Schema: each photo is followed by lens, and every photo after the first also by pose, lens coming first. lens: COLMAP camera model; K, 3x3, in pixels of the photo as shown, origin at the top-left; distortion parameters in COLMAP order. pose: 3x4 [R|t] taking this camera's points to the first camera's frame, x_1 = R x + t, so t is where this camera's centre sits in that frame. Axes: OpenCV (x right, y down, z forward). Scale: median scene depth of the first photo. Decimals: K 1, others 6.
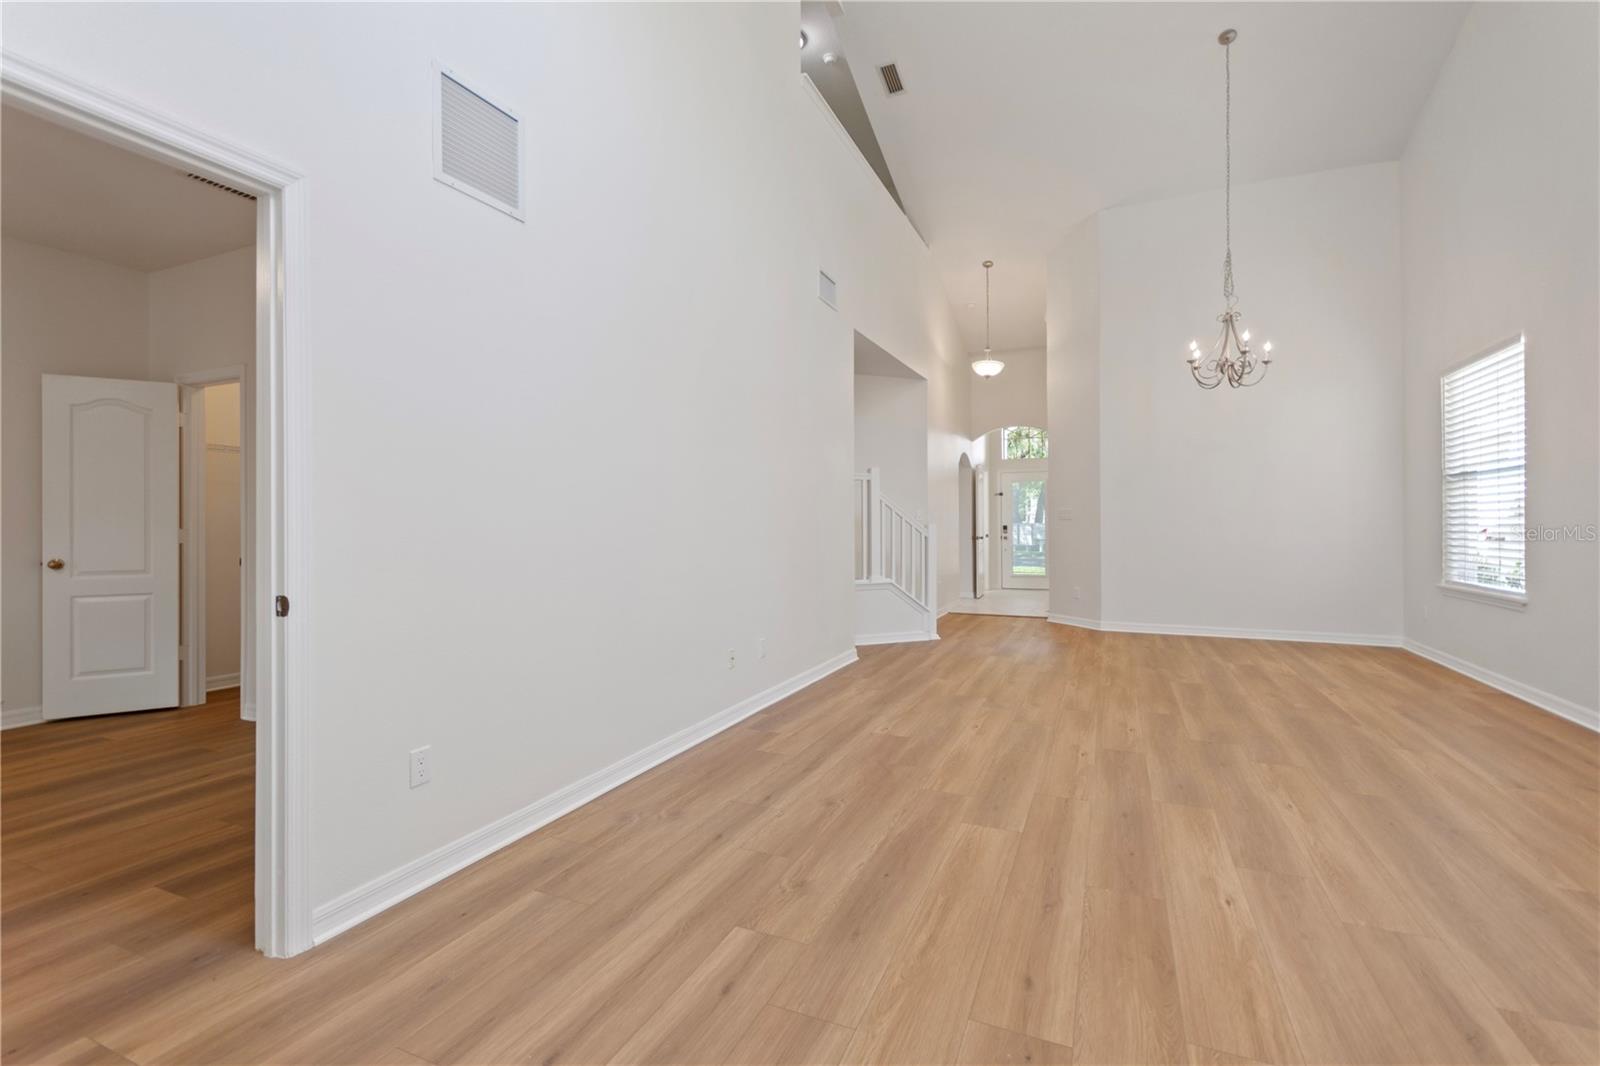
lens RADIAL K [[717.6, 0, 799.2], [0, 717.6, 520.7], [0, 0, 1]] dist [0.003367, 0.000341]
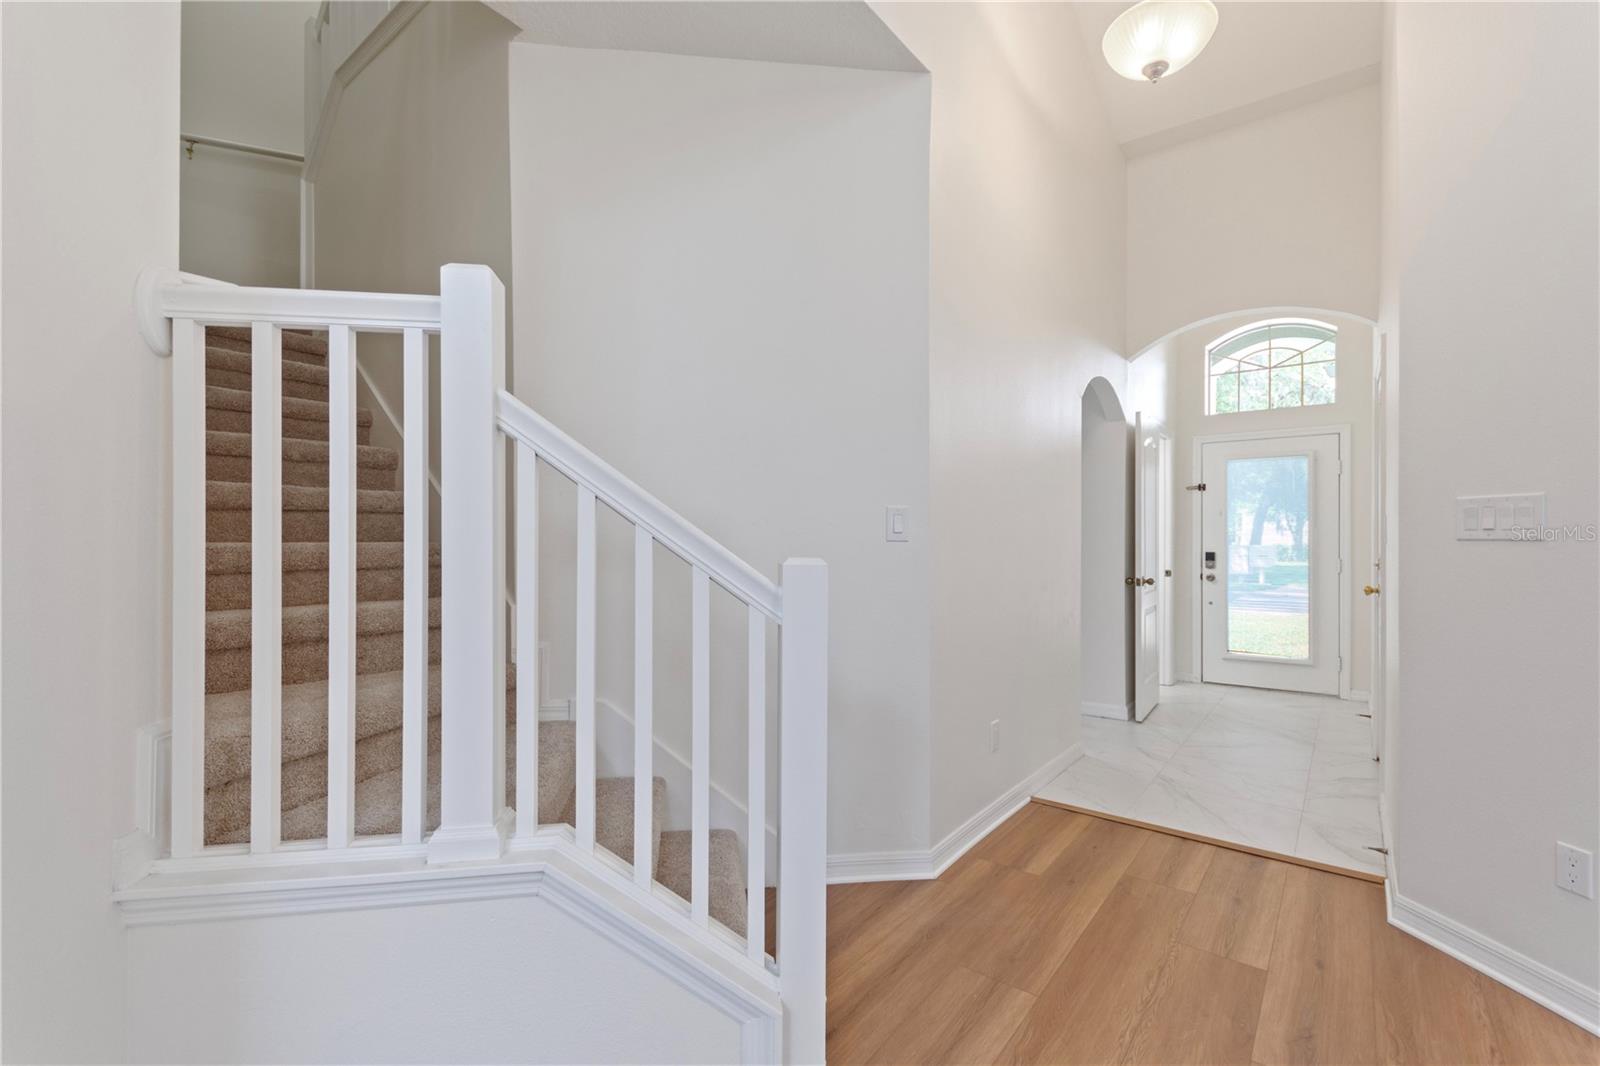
lens RADIAL K [[702.7, 0, 766.3], [0, 702.7, 532.6], [0, 0, 1]] dist [0.003033, 0.000075]
pose [[0.960515, 0.012268, -0.277957, 0.141299], [-0.013848, 0.999897, -0.003721, -0.001496], [0.277883, 0.007423, 0.960586, 0.497371]]
